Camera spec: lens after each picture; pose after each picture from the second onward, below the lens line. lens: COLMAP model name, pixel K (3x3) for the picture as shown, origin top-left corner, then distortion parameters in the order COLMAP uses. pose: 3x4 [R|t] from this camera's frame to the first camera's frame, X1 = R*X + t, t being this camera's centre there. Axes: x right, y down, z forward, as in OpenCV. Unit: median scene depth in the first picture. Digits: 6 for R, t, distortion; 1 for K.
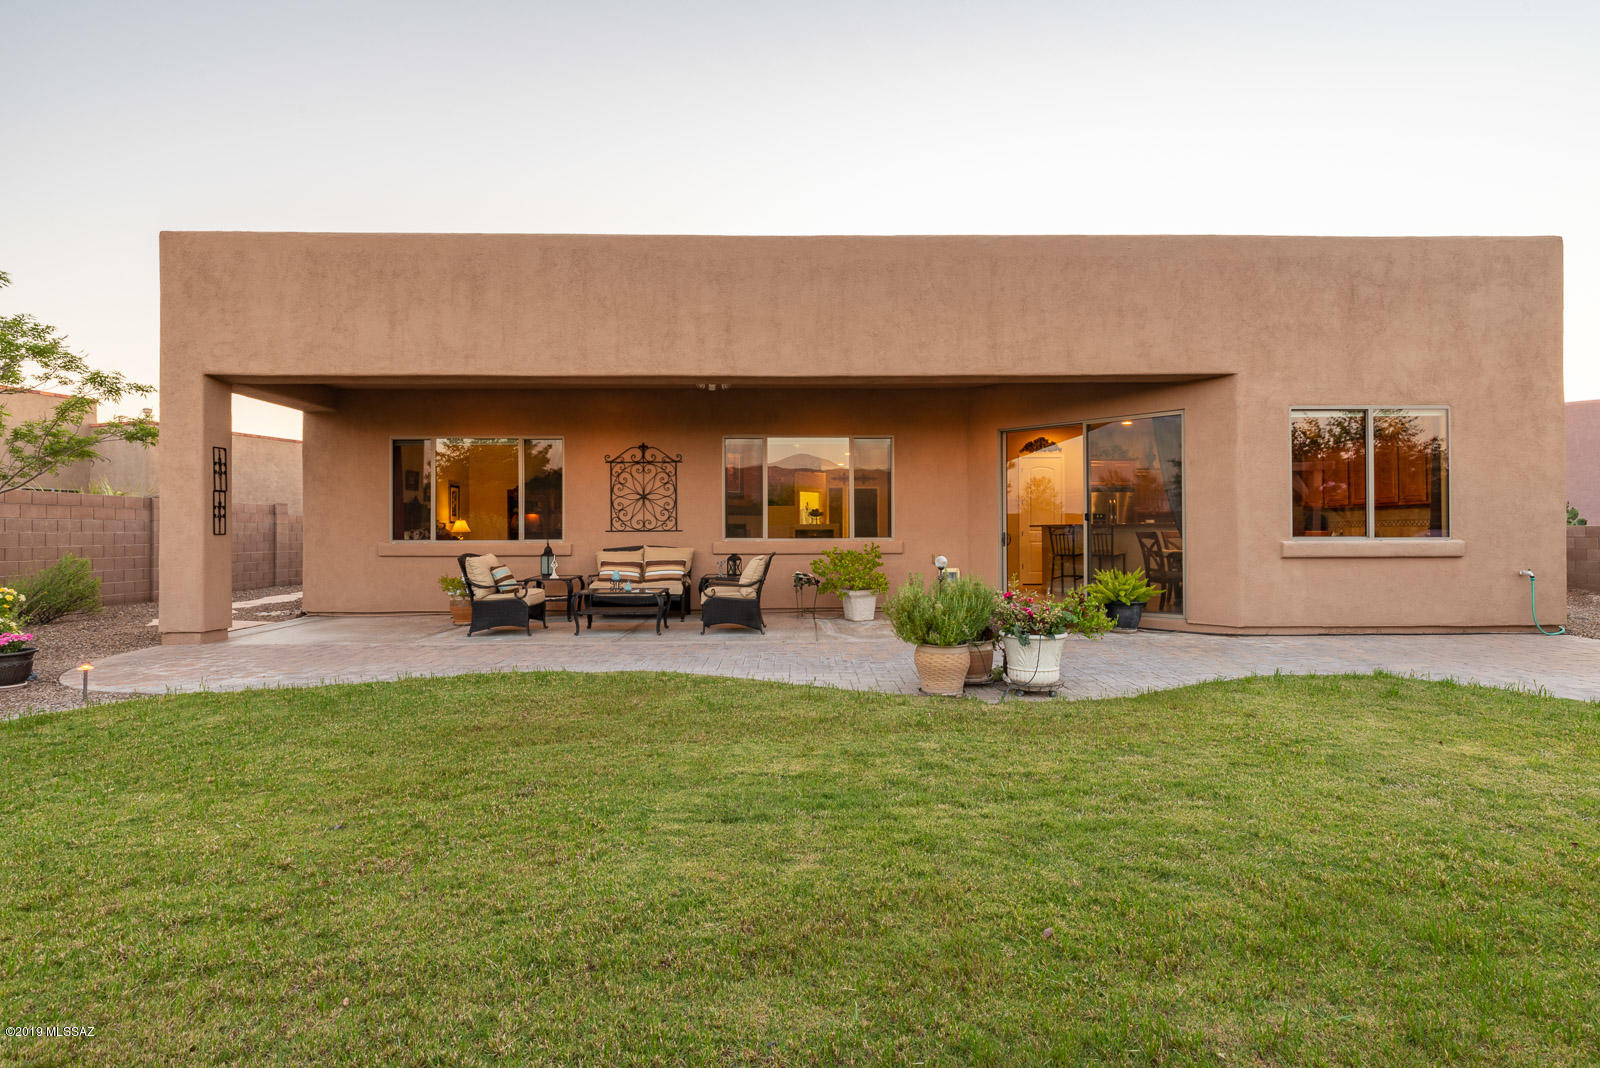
lens RADIAL K [[772.1, 0, 796.7], [0, 772.1, 537.4], [0, 0, 1]] dist [-0.001377, 0.000247]
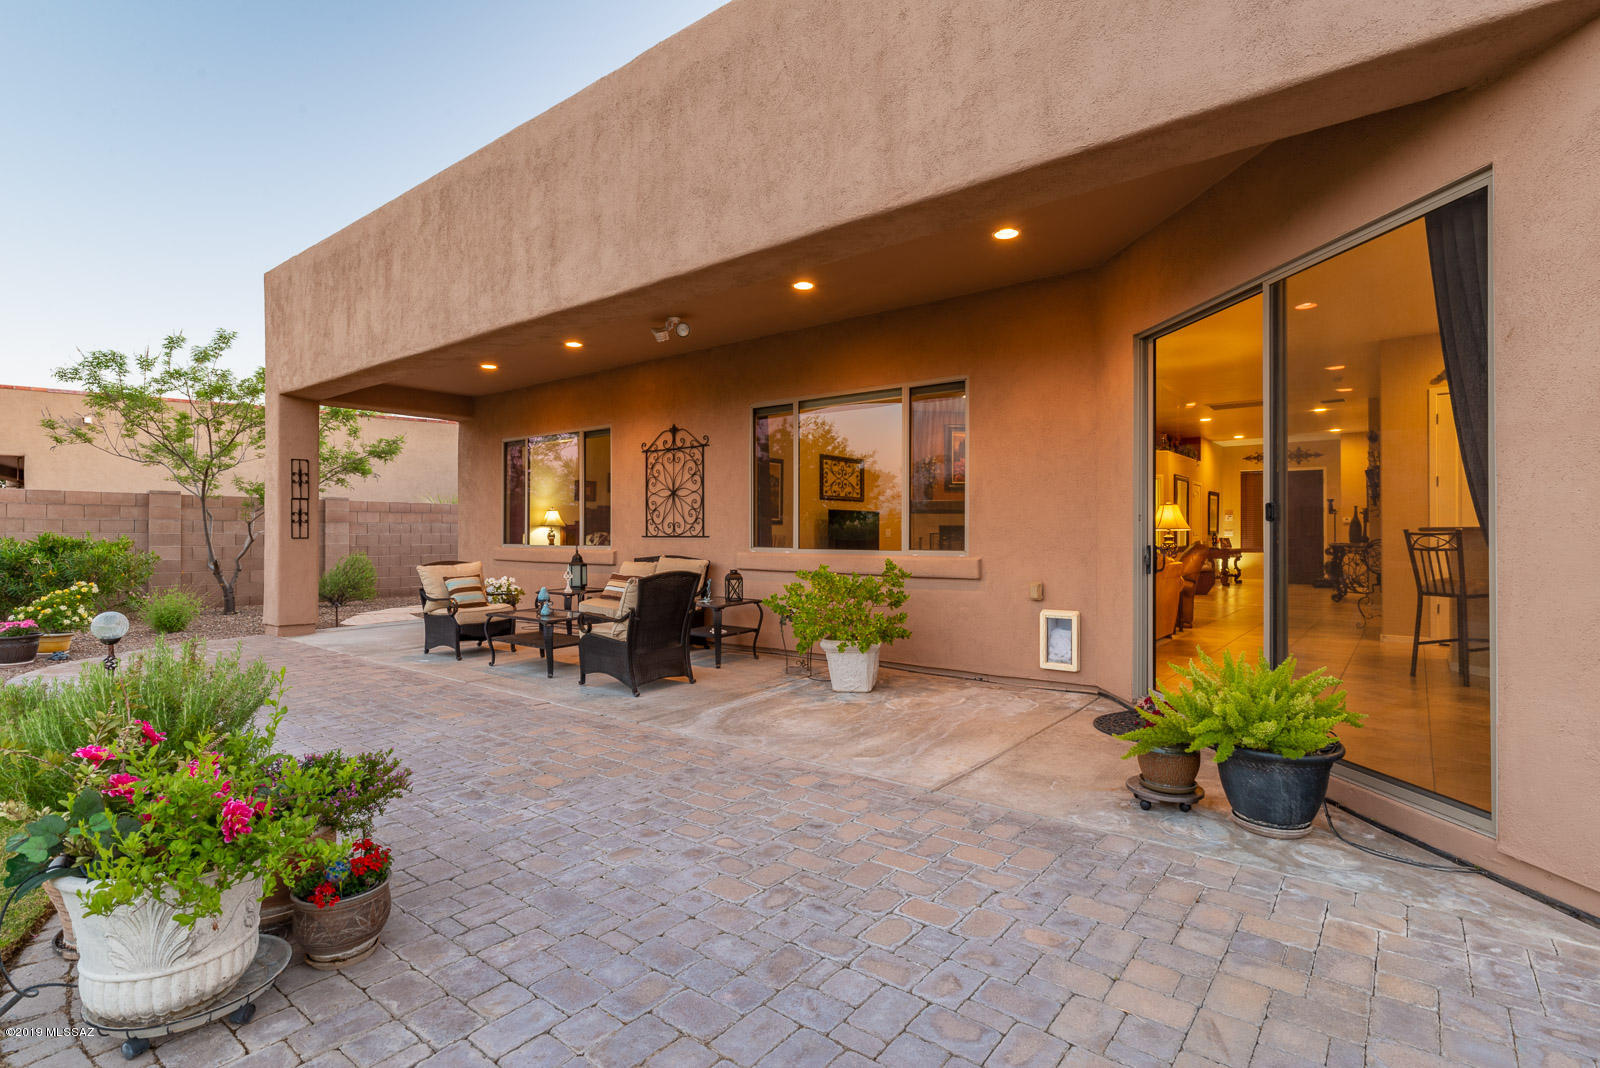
lens RADIAL K [[772.1, 0, 798.9], [0, 772.1, 534.6], [0, 0, 1]] dist [-0.001377, 0.000247]
pose [[0.771018, 0.006094, -0.636784, 0.505796], [-0.007489, 0.999972, 0.000501, -0.014923], [0.636770, 0.004383, 0.771042, 0.605961]]
